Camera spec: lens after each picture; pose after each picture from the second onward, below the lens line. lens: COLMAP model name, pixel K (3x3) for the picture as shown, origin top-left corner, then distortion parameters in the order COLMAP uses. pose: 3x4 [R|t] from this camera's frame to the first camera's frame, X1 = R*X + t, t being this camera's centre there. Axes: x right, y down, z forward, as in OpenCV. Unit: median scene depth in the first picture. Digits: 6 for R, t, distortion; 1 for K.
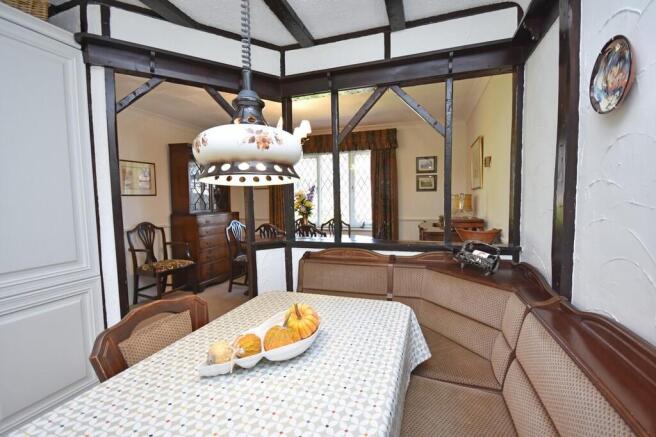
lens RADIAL K [[289.0, 0, 328.0], [0, 289.0, 218.5], [0, 0, 1]] dist [-0.004146, -0.000719]
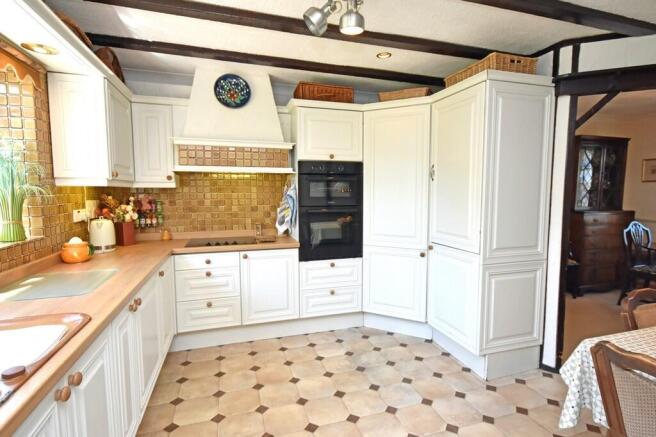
lens RADIAL K [[333.4, 0, 336.4], [0, 333.4, 219.5], [0, 0, 1]] dist [0.000135, 0.000252]
pose [[0.596101, 0.078670, -0.799046, -0.068796], [-0.057274, 0.996819, 0.055415, -0.003510], [0.800864, 0.012732, 0.598711, -0.250663]]
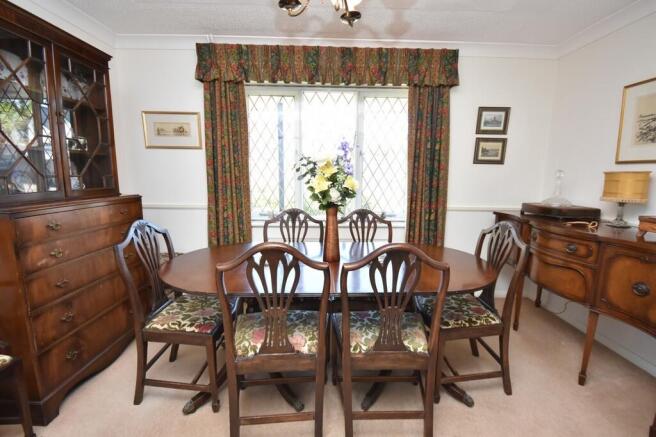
lens RADIAL K [[289.0, 0, 328.0], [0, 289.0, 218.5], [0, 0, 1]] dist [-0.004146, -0.000719]
pose [[0.941798, -0.026764, 0.335113, -0.207649], [-0.004522, 0.995727, 0.092233, -0.033964], [-0.336149, -0.088381, 0.937653, 0.532706]]
